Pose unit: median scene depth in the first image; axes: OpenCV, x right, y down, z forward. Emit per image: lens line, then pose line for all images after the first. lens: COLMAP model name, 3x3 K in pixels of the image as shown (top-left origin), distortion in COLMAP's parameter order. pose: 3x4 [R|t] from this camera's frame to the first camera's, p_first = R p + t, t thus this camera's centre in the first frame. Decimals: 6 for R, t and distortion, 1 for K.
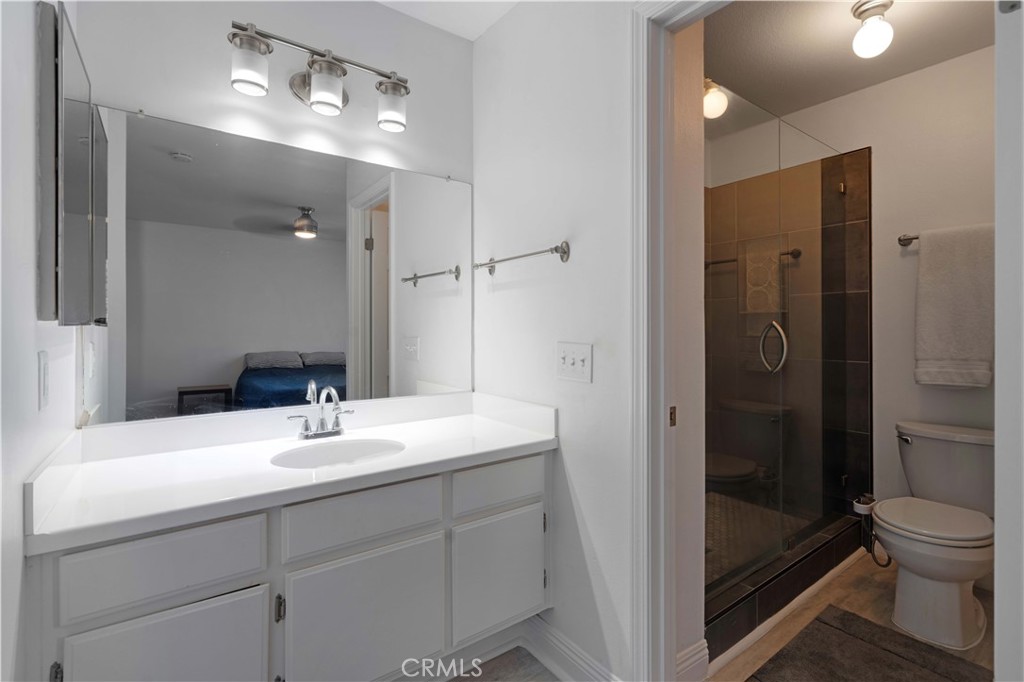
lens RADIAL K [[467.8, 0, 511.2], [0, 467.8, 327.8], [0, 0, 1]] dist [-0.003092, 0.000349]
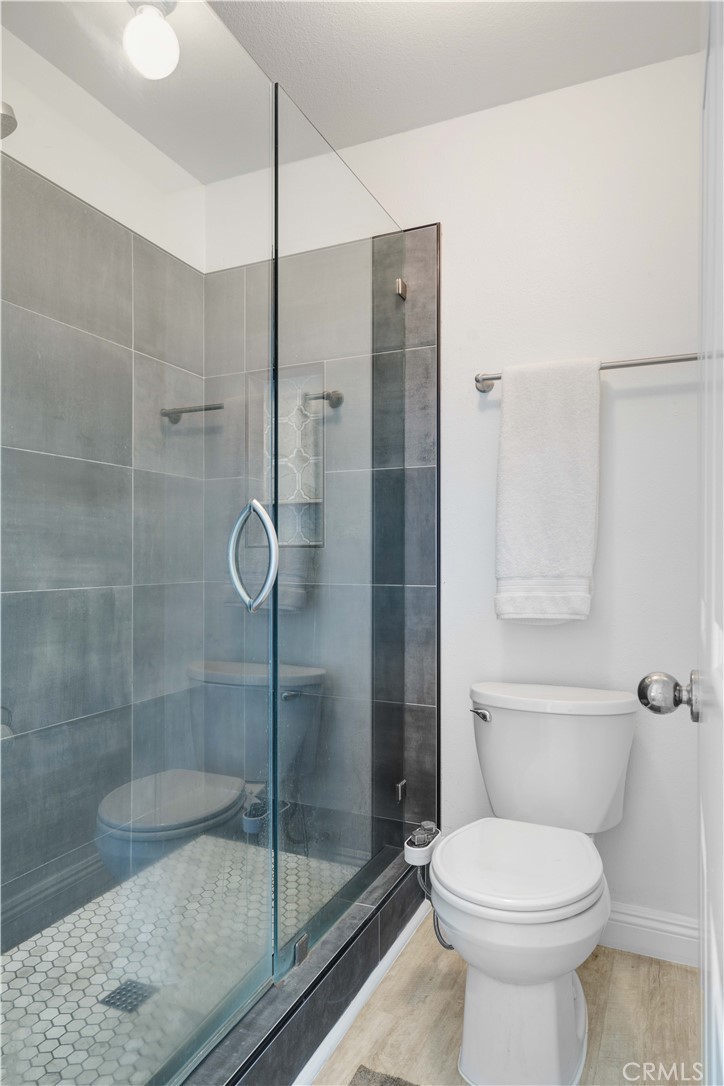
lens RADIAL K [[665.7, 0, 360.2], [0, 665.7, 557.6], [0, 0, 1]] dist [-0.001823, 0.000295]
pose [[0.877910, 0.003264, 0.478815, 0.288971], [-0.003171, 0.999994, -0.001001, 0.040672], [-0.478816, -0.000639, 0.877915, 0.318155]]
